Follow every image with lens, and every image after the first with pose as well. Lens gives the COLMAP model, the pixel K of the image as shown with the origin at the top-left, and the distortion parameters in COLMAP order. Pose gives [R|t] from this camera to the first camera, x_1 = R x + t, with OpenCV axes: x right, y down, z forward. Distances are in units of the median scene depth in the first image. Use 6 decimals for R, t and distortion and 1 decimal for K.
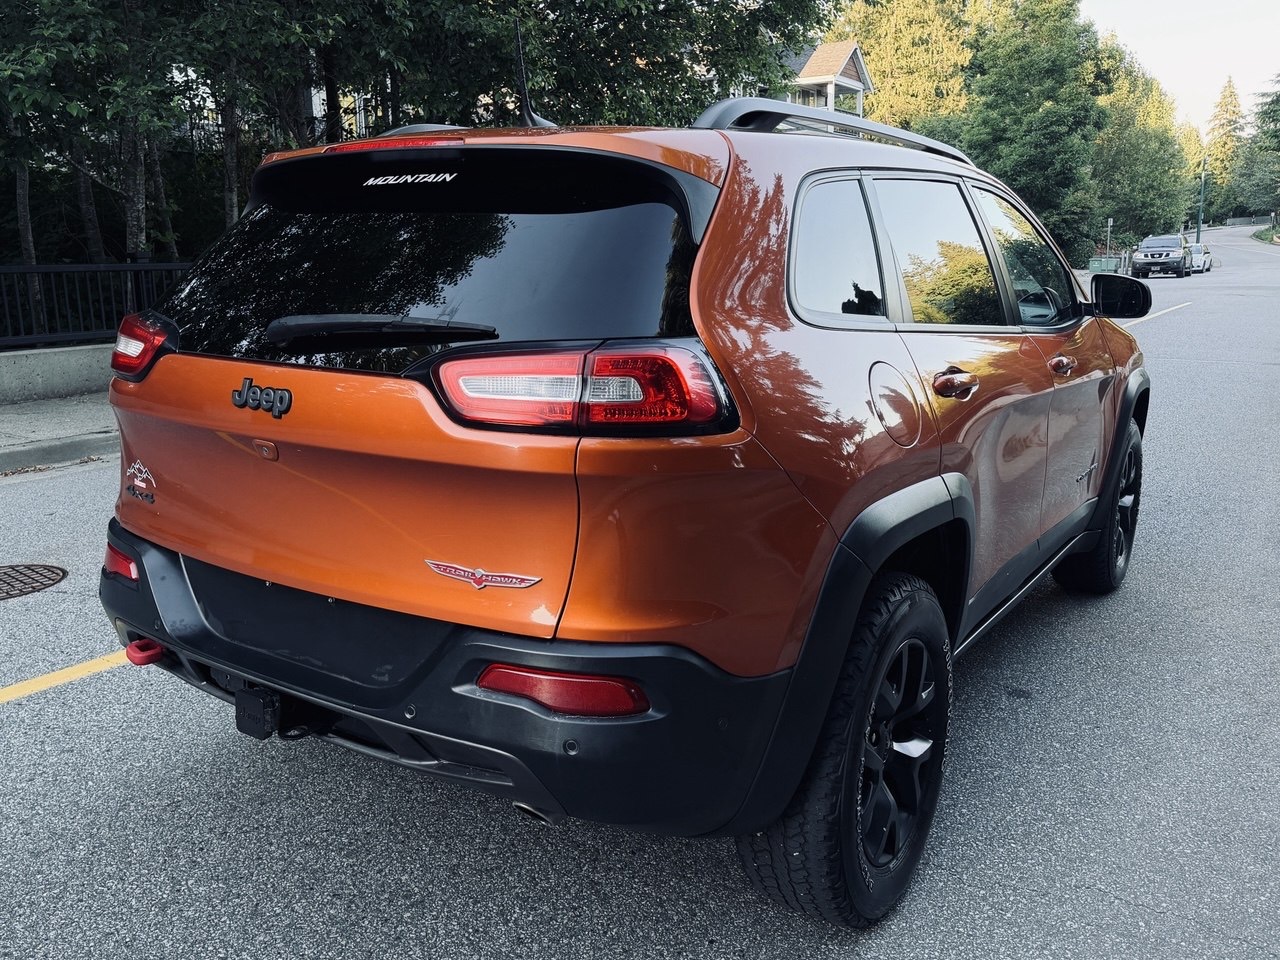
lens RADIAL K [[1416.5, 0, 640.0], [0, 1416.5, 480.0], [0, 0, 1]] dist [0.066981, -0.142202]
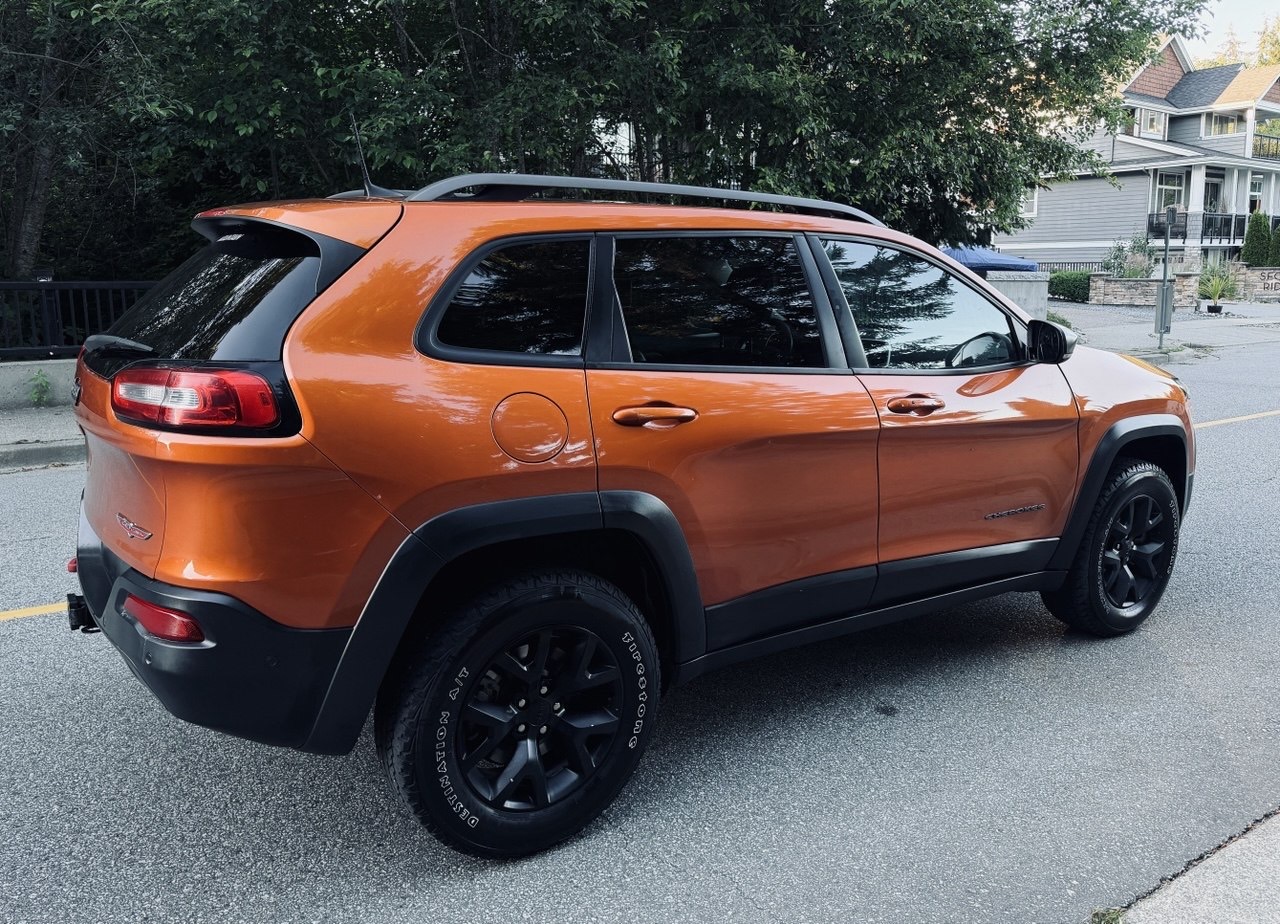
lens RADIAL K [[1291.7, 0, 640.0], [0, 1291.7, 462.0], [0, 0, 1]] dist [0.082237, -0.142908]
pose [[0.901415, 0.082390, -0.425045, 0.324065], [-0.085765, 0.996252, 0.011224, -0.019920], [0.424377, 0.026336, 0.905103, 0.023403]]
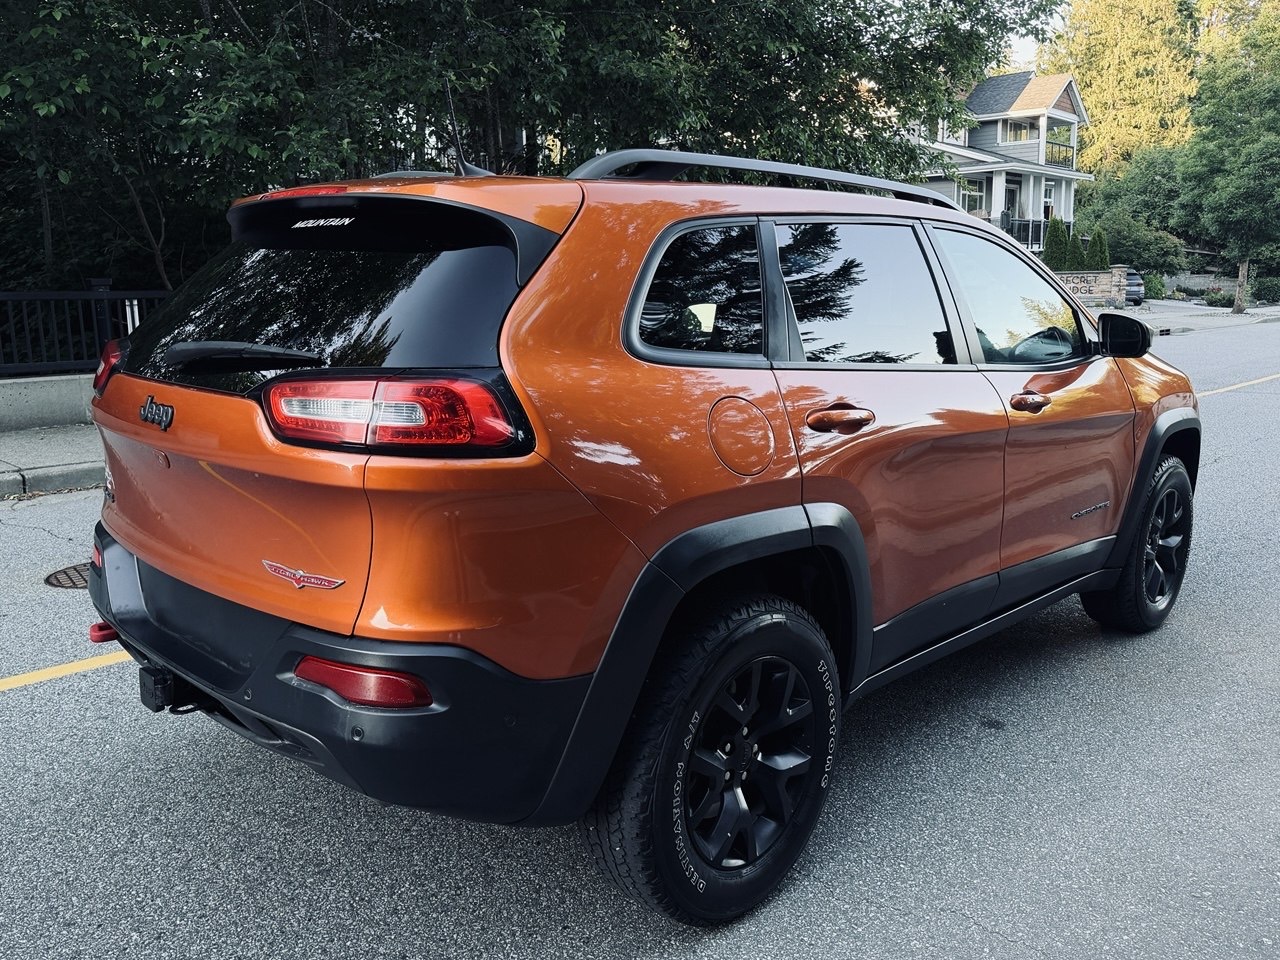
lens RADIAL K [[1385.2, 0, 687.7], [0, 1385.2, 490.0], [0, 0, 1]] dist [0.064960, -0.126782]
pose [[0.983910, 0.036551, -0.174888, 0.142395], [-0.038009, 0.999265, -0.004993, -0.002719], [0.174577, 0.011560, 0.984576, -0.012823]]
